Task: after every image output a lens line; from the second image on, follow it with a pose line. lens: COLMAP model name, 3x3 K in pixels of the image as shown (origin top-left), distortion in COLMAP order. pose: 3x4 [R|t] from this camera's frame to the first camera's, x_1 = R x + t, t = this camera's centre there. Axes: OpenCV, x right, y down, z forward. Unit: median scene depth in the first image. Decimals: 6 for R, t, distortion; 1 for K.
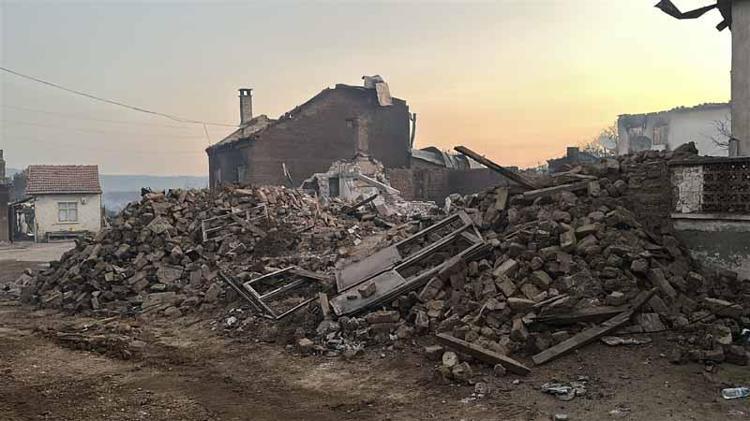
lens RADIAL K [[649.0, 0, 372.4], [0, 649.0, 212.7], [0, 0, 1]] dist [0.080659, -0.100413]
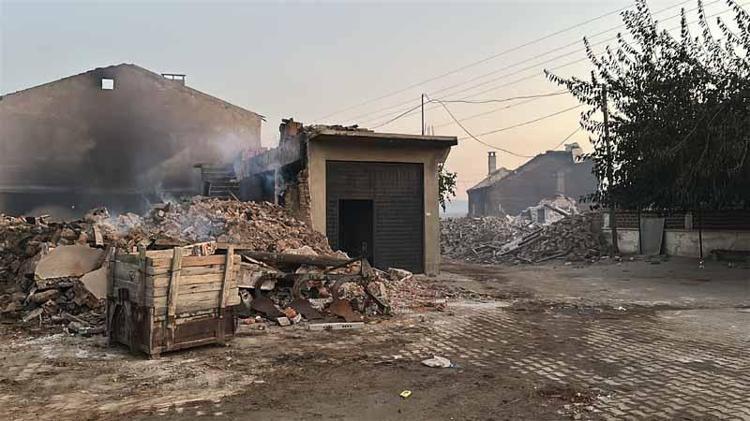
lens RADIAL K [[649.0, 0, 373.3], [0, 649.0, 212.9], [0, 0, 1]] dist [0.080659, -0.100413]
pose [[0.920334, 0.003084, -0.391120, 0.191652], [-0.016756, 0.999362, -0.031548, 0.014070], [0.390773, 0.035588, 0.919799, -0.674134]]
